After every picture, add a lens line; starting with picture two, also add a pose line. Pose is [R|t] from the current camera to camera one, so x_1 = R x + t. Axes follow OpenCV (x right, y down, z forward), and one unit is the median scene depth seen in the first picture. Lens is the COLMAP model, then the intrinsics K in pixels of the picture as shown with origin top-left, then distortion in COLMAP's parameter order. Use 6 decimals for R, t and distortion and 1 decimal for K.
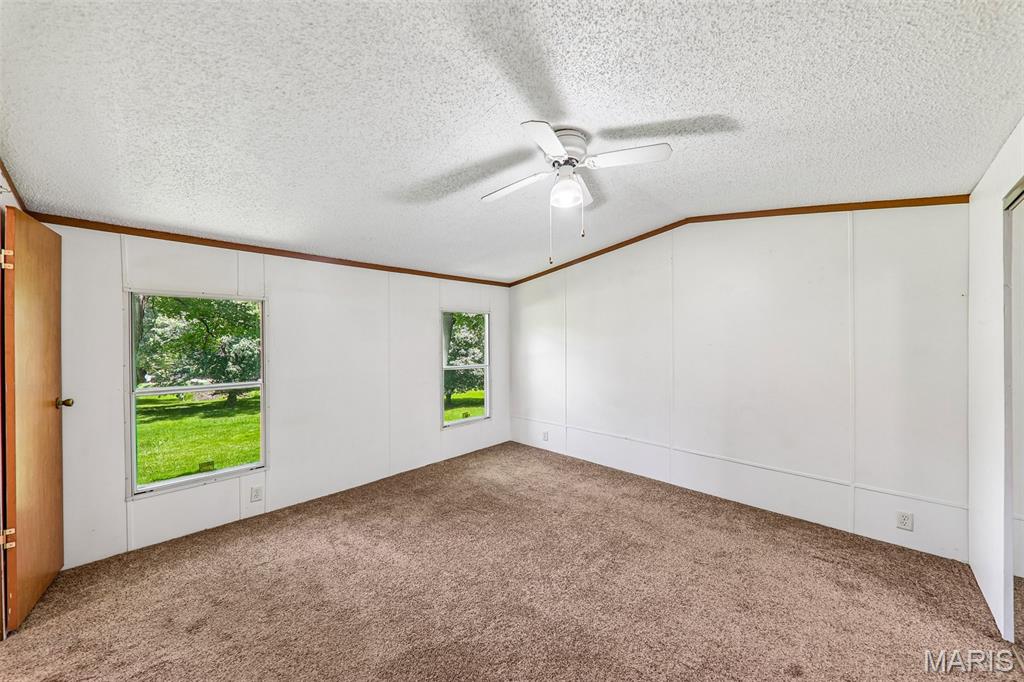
lens RADIAL K [[362.1, 0, 508.6], [0, 362.1, 345.5], [0, 0, 1]] dist [0.012177, -0.006447]
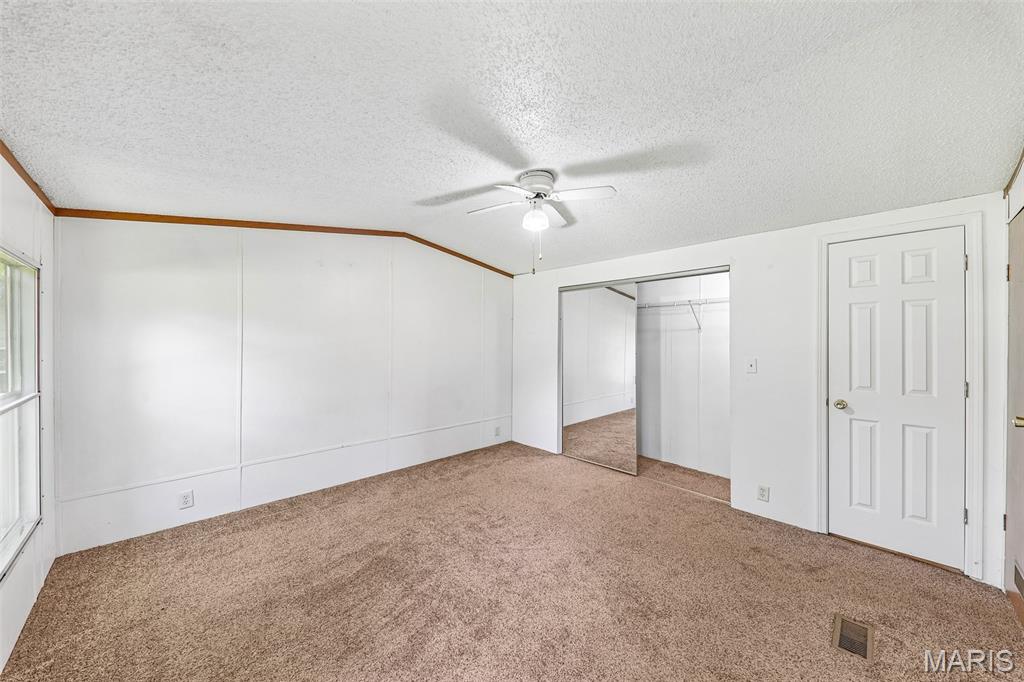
lens RADIAL K [[362.1, 0, 512.4], [0, 362.1, 339.5], [0, 0, 1]] dist [0.012177, -0.006447]
pose [[0.017016, 0.000893, 0.999855, -0.702803], [0.000505, 0.999999, -0.000902, -0.010476], [-0.999855, 0.000520, 0.017016, 0.694656]]
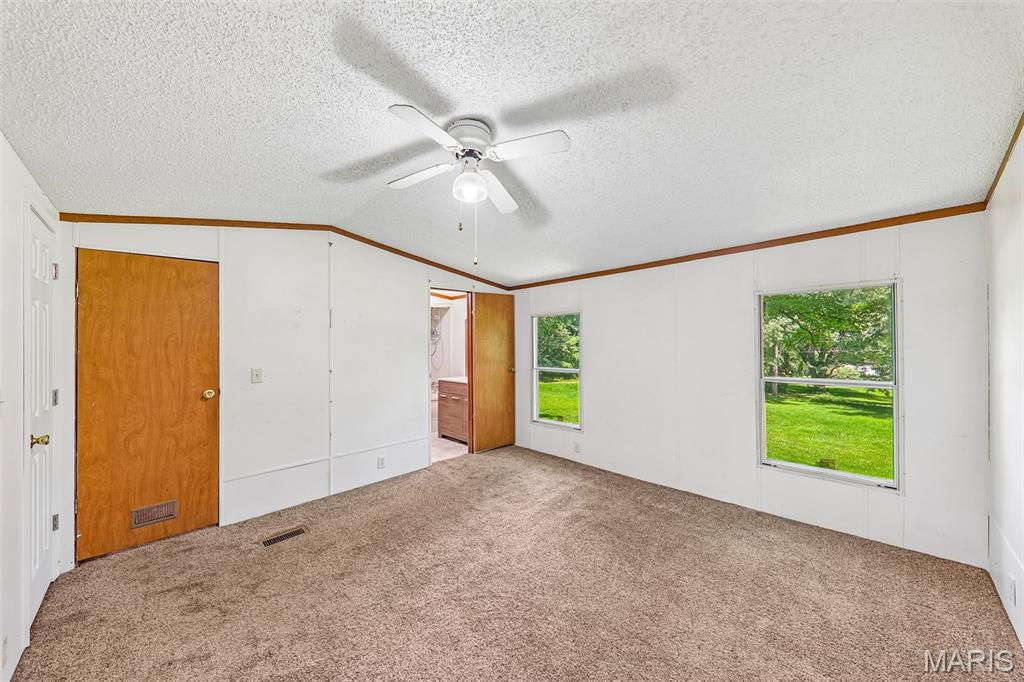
lens RADIAL K [[362.1, 0, 506.3], [0, 362.1, 339.1], [0, 0, 1]] dist [0.012177, -0.006447]
pose [[-0.022690, 0.000105, -0.999743, 0.724162], [0.005121, 0.999987, -0.000011, -0.019212], [0.999729, -0.005120, -0.022690, 0.731503]]
